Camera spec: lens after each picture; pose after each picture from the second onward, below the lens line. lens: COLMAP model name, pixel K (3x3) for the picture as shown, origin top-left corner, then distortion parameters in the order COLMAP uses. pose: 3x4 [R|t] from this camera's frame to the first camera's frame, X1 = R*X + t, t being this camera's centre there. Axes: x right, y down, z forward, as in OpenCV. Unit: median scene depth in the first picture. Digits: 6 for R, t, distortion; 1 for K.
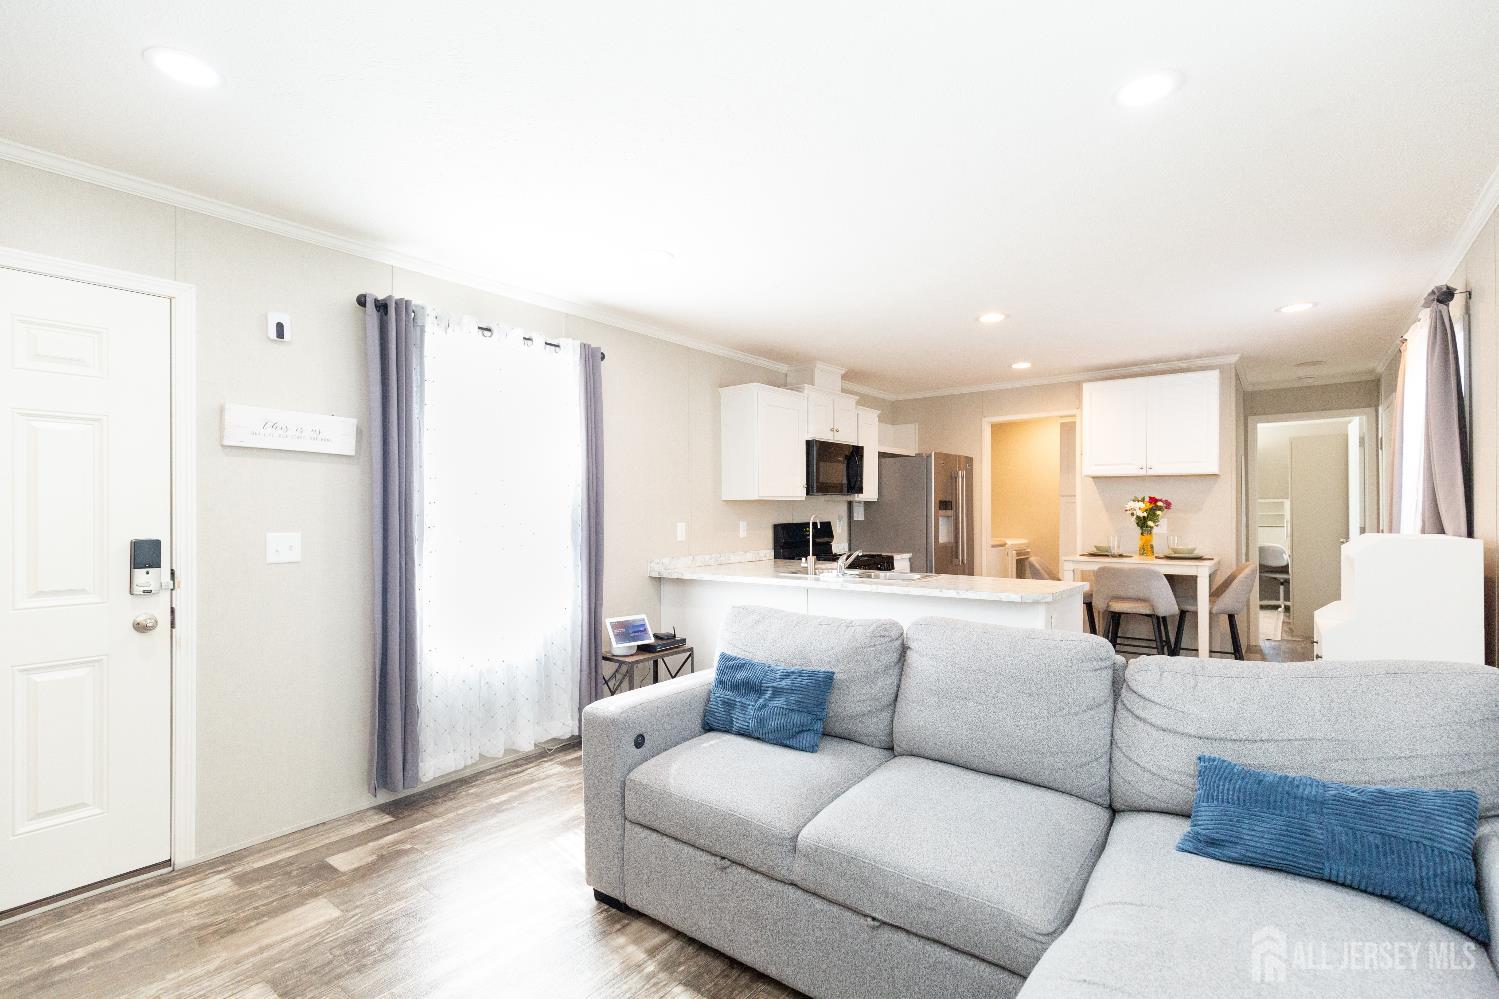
lens RADIAL K [[687.4, 0, 728.4], [0, 687.4, 510.7], [0, 0, 1]] dist [0.004375, -0.000895]
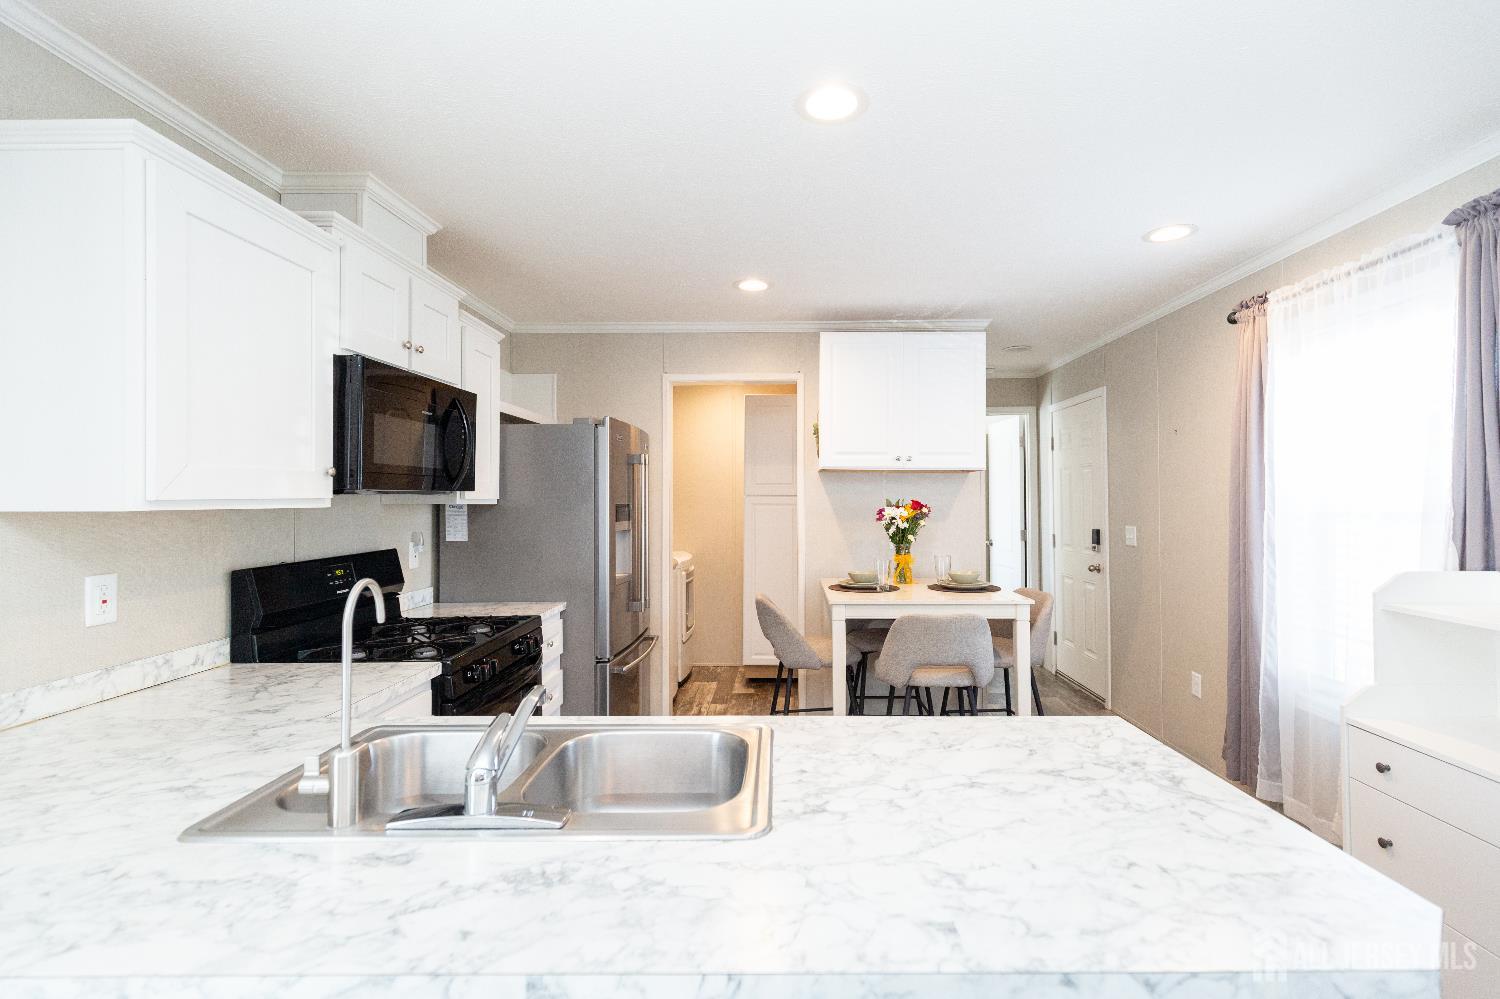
lens RADIAL K [[687.8, 0, 778.6], [0, 687.8, 487.4], [0, 0, 1]] dist [0.004375, -0.000895]
pose [[0.780820, 0.012427, 0.624633, 0.065077], [0.002304, 0.999738, -0.022771, -0.017254], [-0.624752, 0.019219, 0.780586, 0.525815]]
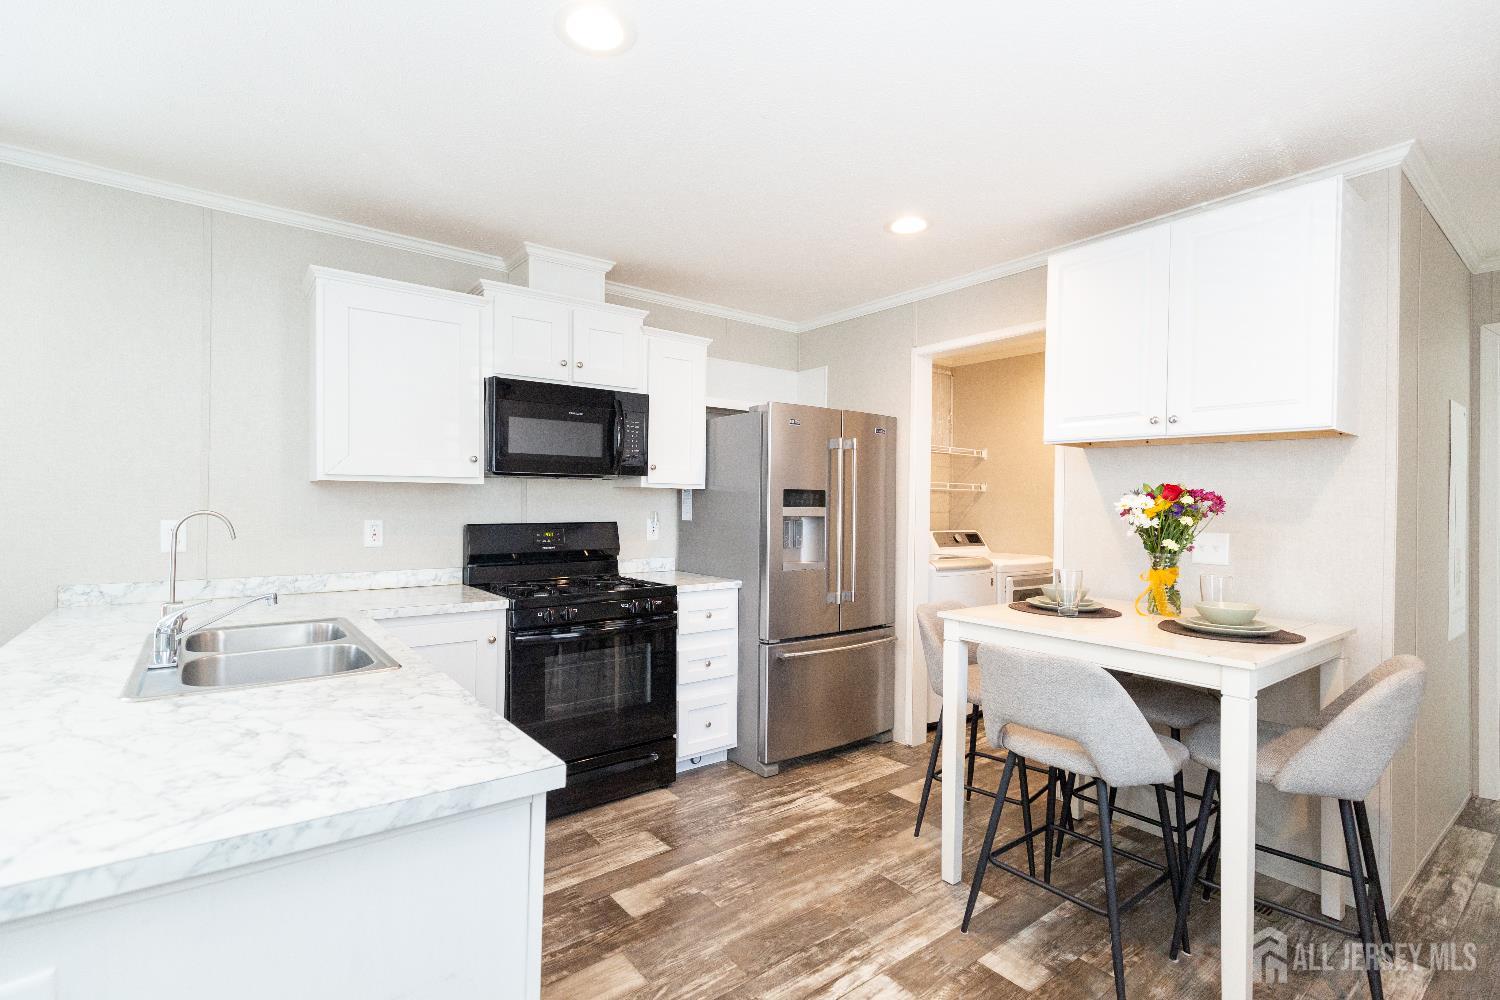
lens RADIAL K [[687.8, 0, 722.4], [0, 687.8, 508.0], [0, 0, 1]] dist [0.004375, -0.000895]
pose [[0.971500, 0.017725, -0.236377, 0.429290], [-0.016365, 0.999836, 0.007716, -0.003624], [0.236475, -0.003628, 0.971631, 0.485710]]
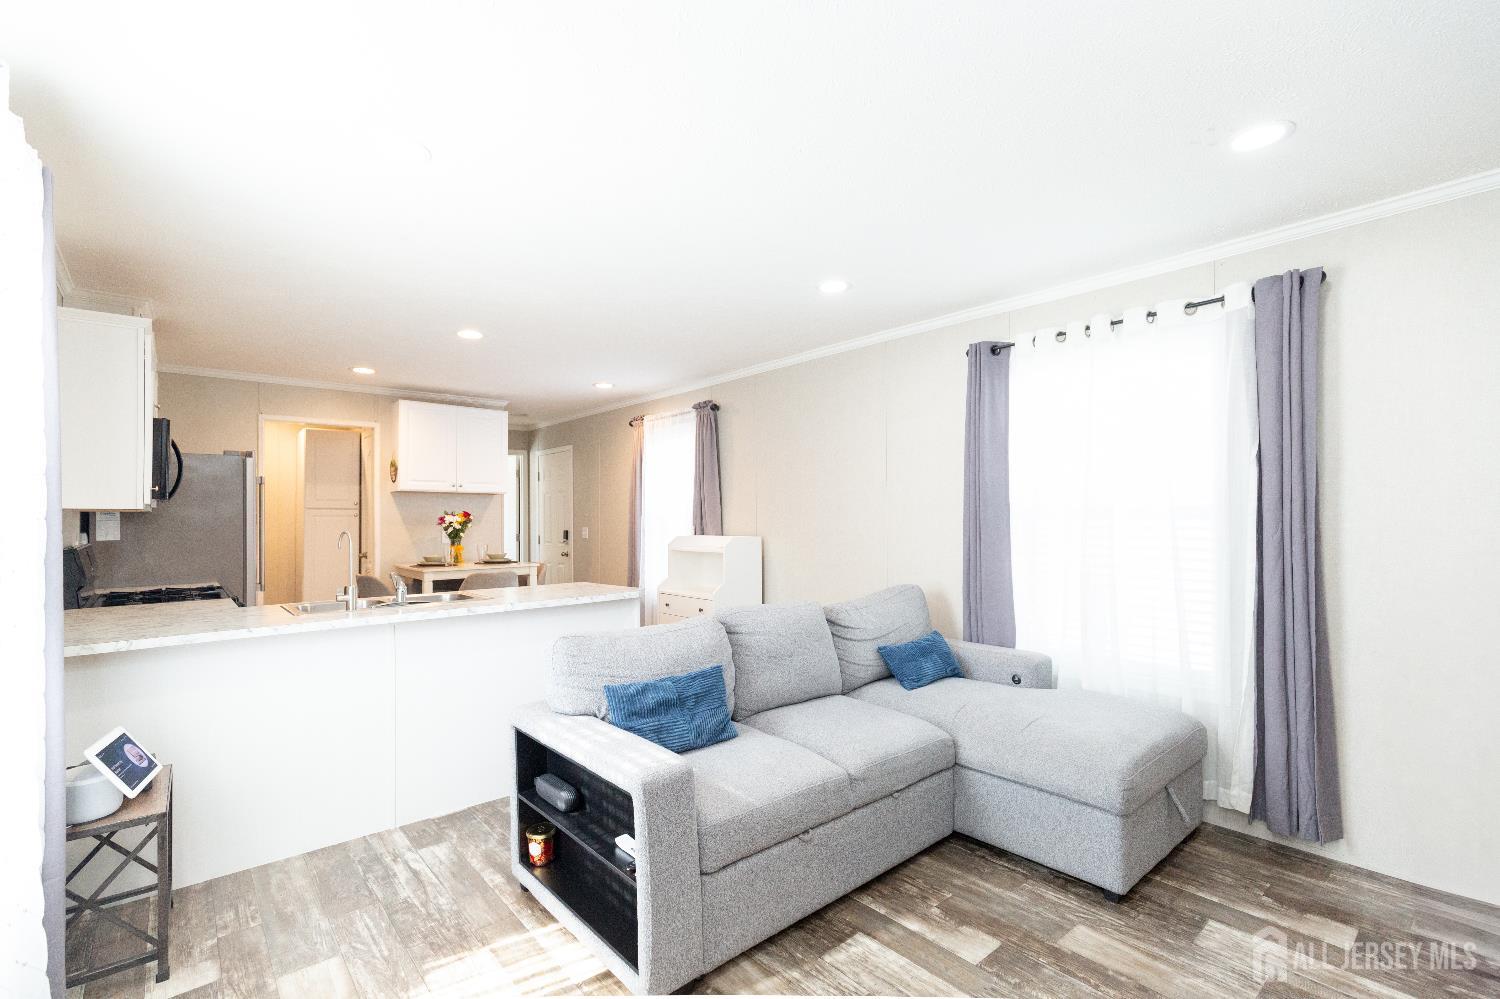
lens RADIAL K [[687.8, 0, 737.6], [0, 687.8, 517.4], [0, 0, 1]] dist [0.004375, -0.000895]
pose [[0.199258, 0.003138, 0.979942, -0.409460], [0.008469, 0.999952, -0.004924, -0.000626], [-0.979910, 0.009280, 0.199222, 0.319564]]
